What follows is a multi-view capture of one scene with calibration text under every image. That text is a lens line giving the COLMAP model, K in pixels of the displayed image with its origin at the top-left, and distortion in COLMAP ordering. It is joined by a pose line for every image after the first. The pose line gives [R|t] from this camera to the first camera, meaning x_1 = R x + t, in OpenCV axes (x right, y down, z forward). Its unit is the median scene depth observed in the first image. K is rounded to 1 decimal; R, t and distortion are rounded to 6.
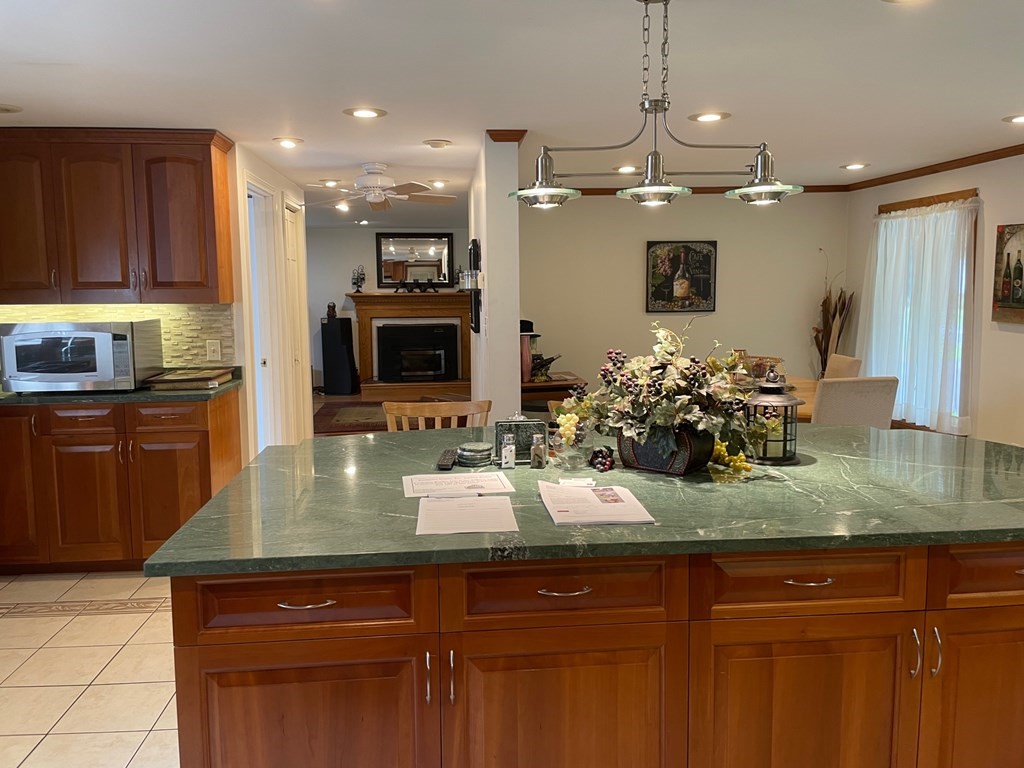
lens RADIAL K [[783.3, 0, 511.2], [0, 783.3, 381.8], [0, 0, 1]] dist [0.013404, 0.003235]
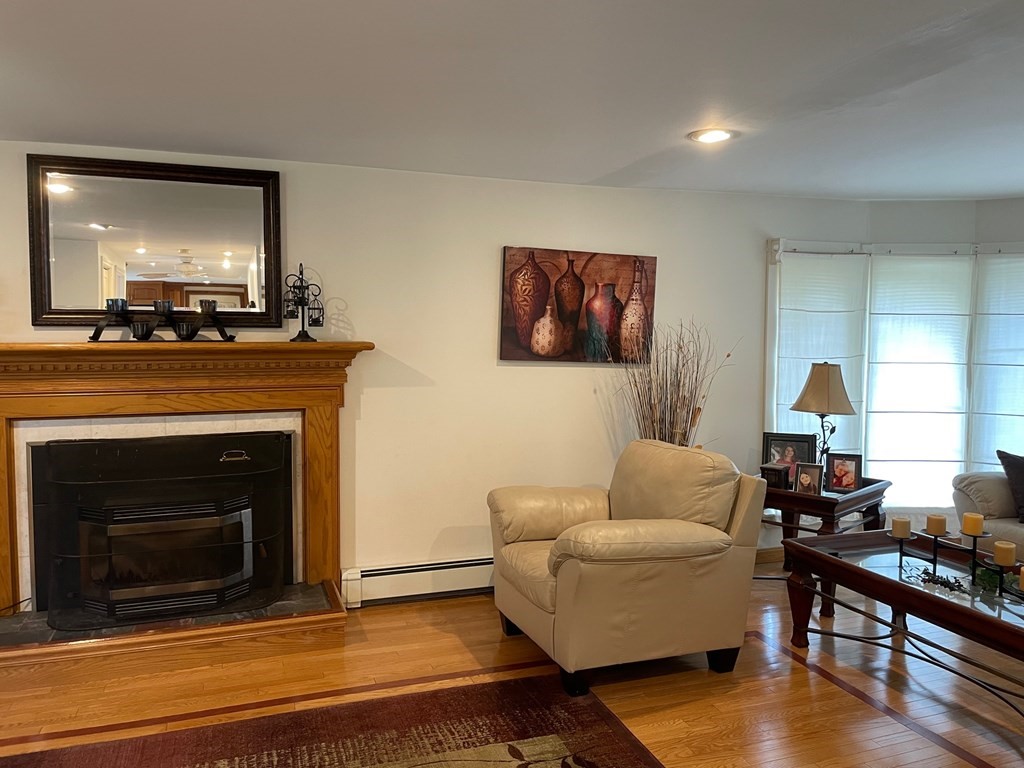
lens RADIAL K [[783.3, 0, 514.1], [0, 783.3, 383.0], [0, 0, 1]] dist [0.013404, 0.003235]
pose [[0.971646, -0.004327, 0.236400, -0.055552], [0.017690, 0.998361, -0.054435, -0.075158], [-0.235777, 0.057074, 0.970130, 0.640728]]
